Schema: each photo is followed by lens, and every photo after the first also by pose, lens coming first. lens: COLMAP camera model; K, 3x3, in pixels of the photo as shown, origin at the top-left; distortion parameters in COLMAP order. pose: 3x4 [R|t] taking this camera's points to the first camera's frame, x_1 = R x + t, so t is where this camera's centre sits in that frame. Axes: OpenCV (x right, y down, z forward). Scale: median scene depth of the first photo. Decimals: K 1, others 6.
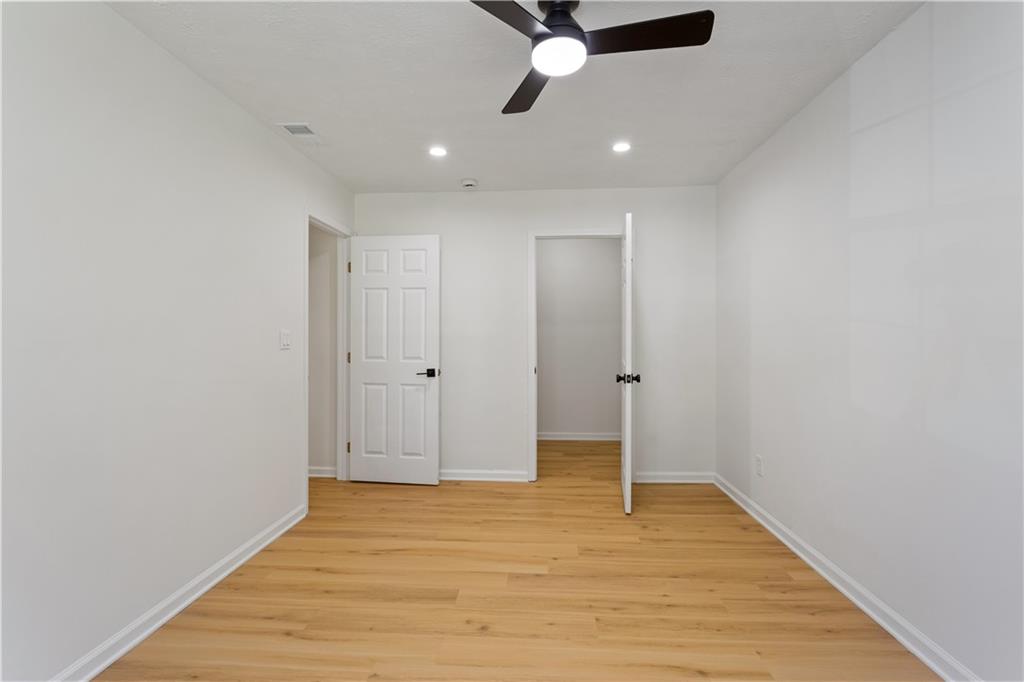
lens RADIAL K [[486.6, 0, 509.8], [0, 486.6, 337.9], [0, 0, 1]] dist [0.002738, 0.001531]
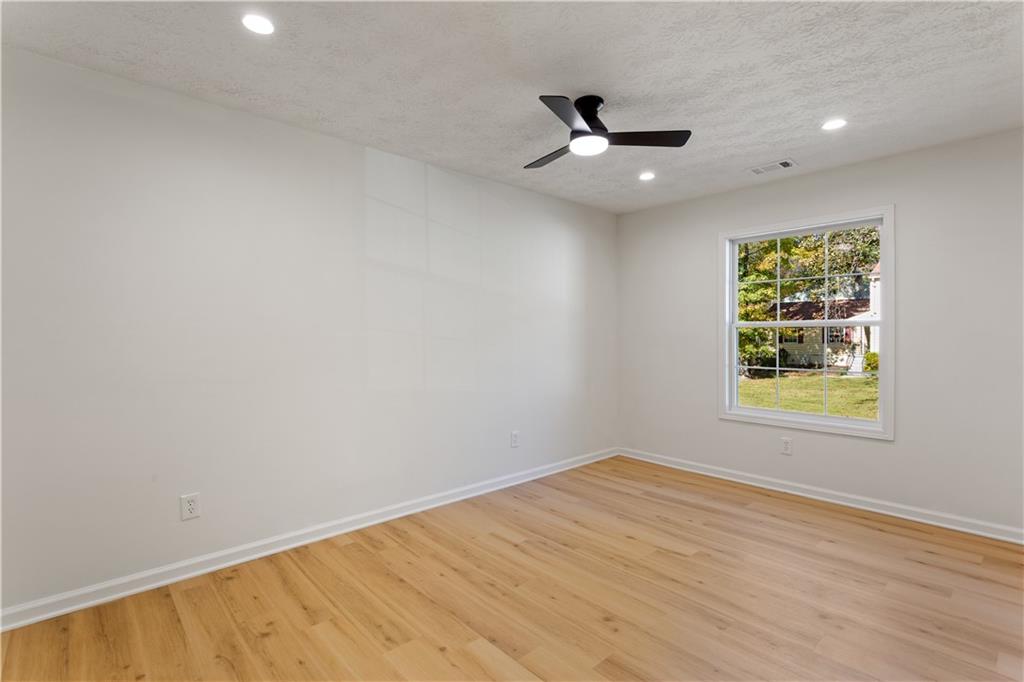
lens RADIAL K [[486.6, 0, 508.0], [0, 486.6, 336.2], [0, 0, 1]] dist [0.002738, 0.001531]
pose [[-0.712748, -0.001013, 0.701420, -0.538595], [0.003783, 0.999979, 0.005288, -0.020692], [-0.701410, 0.006422, -0.712729, 1.596836]]
